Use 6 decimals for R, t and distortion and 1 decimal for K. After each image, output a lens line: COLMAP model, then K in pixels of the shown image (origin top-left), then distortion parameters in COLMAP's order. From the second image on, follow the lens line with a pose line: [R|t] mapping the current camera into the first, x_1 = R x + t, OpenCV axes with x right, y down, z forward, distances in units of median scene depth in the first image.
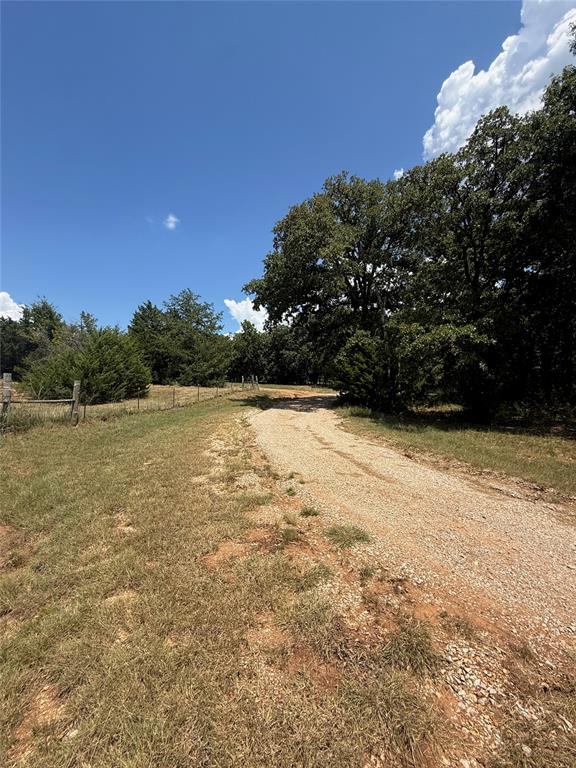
lens RADIAL K [[308.5, 0, 280.9], [0, 308.5, 382.6], [0, 0, 1]] dist [0.022674, 0.000168]
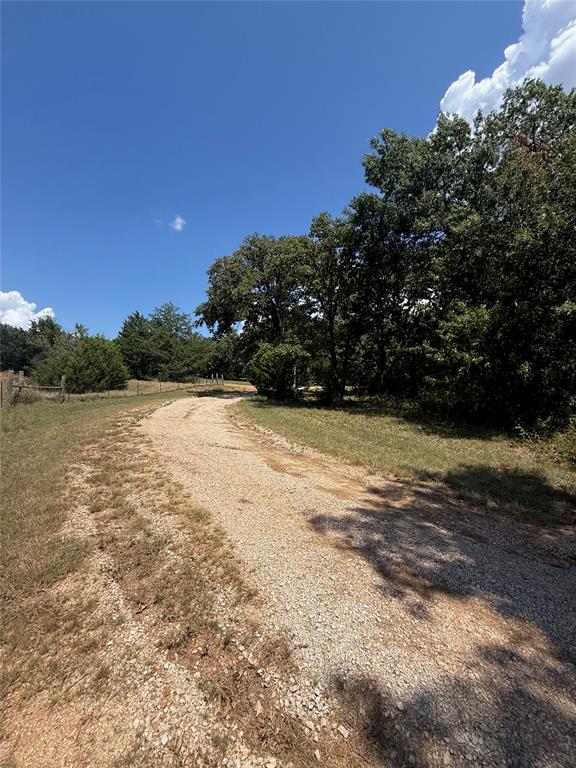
lens RADIAL K [[308.5, 0, 295.3], [0, 308.5, 384.6], [0, 0, 1]] dist [0.022674, 0.000168]
pose [[0.999944, 0.008310, 0.006589, 0.254696], [-0.008379, 0.999909, 0.010534, 0.007309], [-0.006501, -0.010589, 0.999923, -0.298044]]
